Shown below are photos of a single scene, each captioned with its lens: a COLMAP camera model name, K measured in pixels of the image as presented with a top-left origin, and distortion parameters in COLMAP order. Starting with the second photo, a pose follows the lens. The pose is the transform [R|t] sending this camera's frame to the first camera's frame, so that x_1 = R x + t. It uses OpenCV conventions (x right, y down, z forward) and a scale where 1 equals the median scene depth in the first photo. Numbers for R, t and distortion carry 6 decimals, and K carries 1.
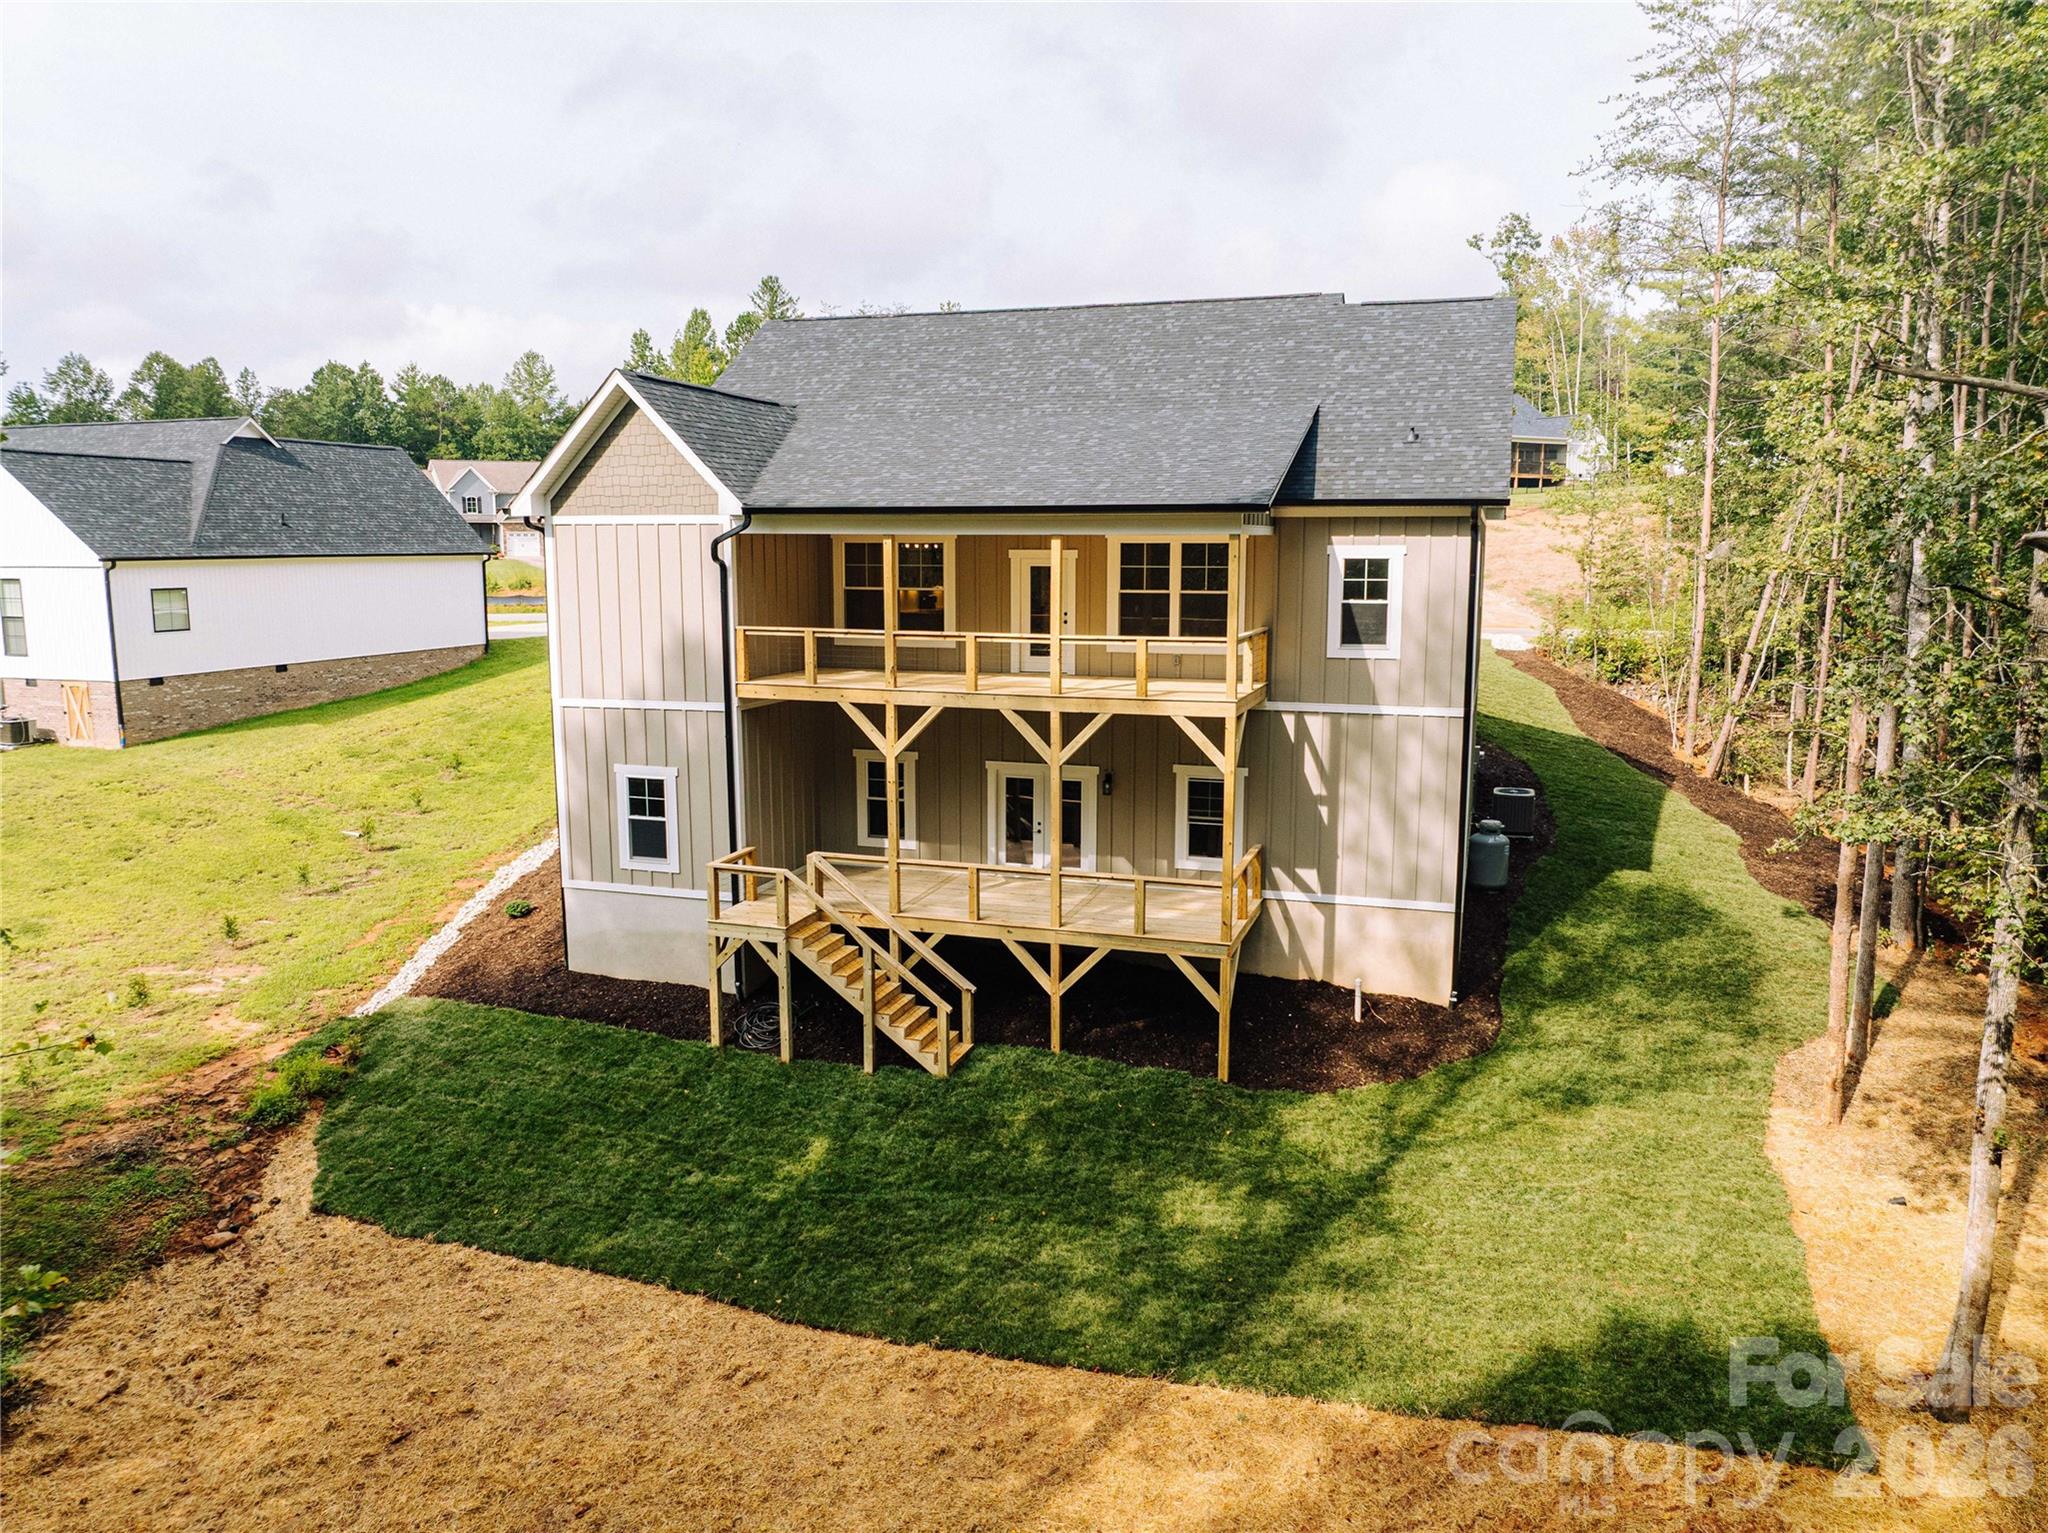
lens RADIAL K [[1448.6, 0, 1043.4], [0, 1448.6, 765.9], [0, 0, 1]] dist [-0.075127, 0.038135]
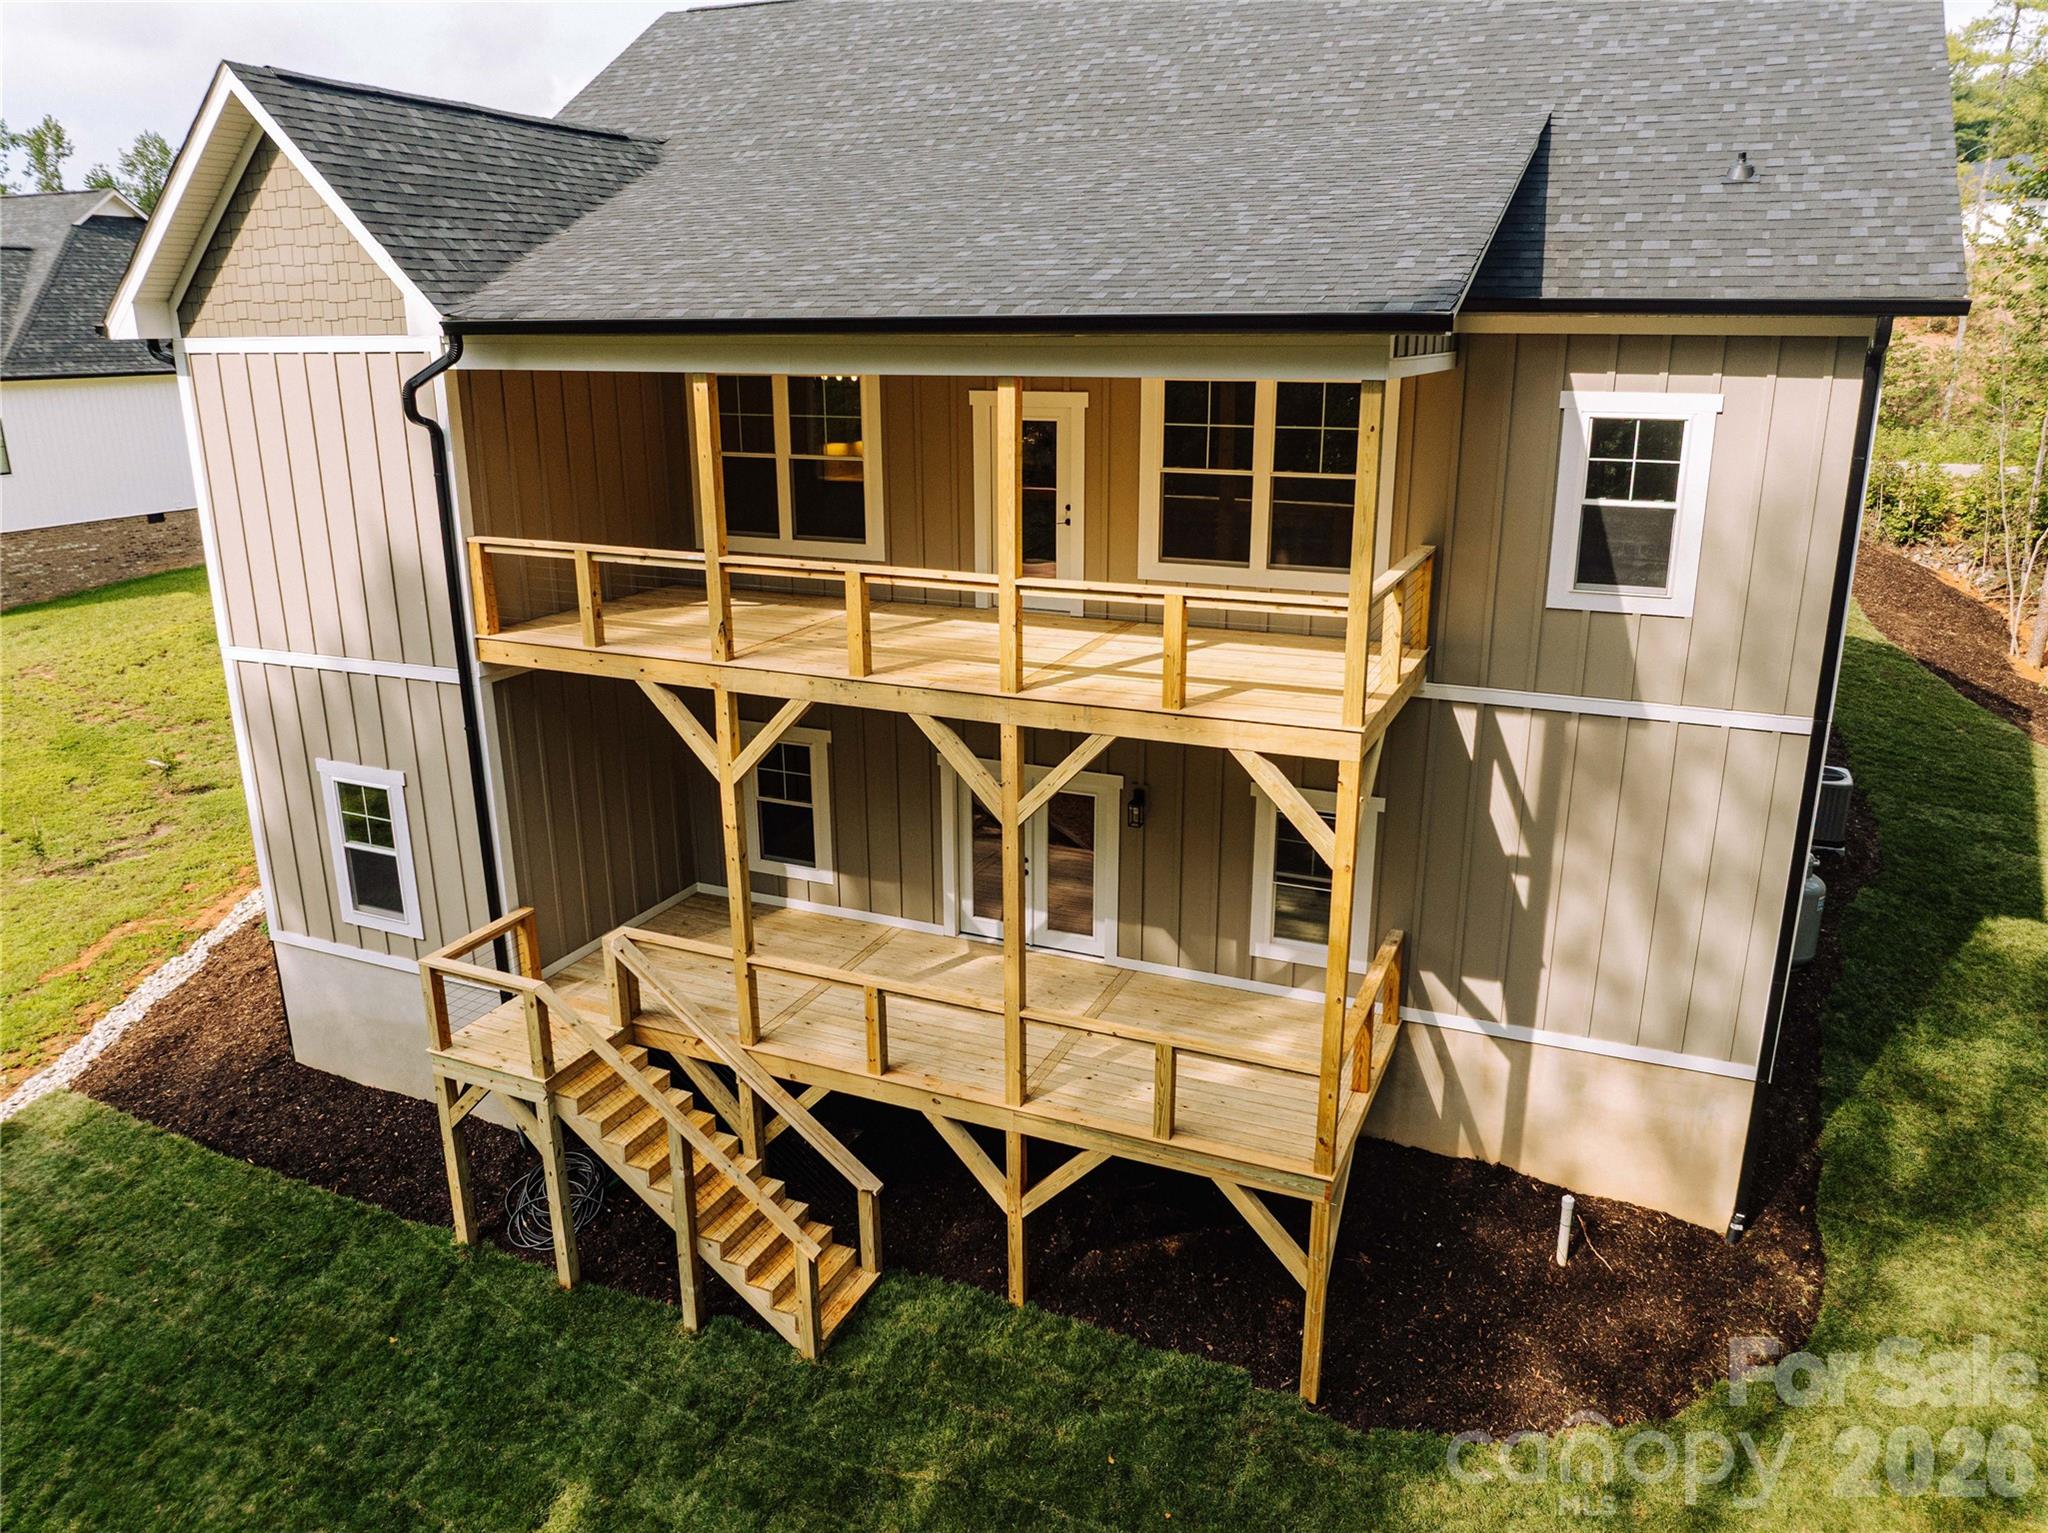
lens RADIAL K [[1448.6, 0, 1043.4], [0, 1448.6, 765.9], [0, 0, 1]] dist [-0.075127, 0.038135]
pose [[0.994835, 0.026233, -0.098058, 0.067026], [-0.011990, 0.989634, 0.143110, -0.090888], [0.100796, -0.141195, 0.984837, 0.459765]]
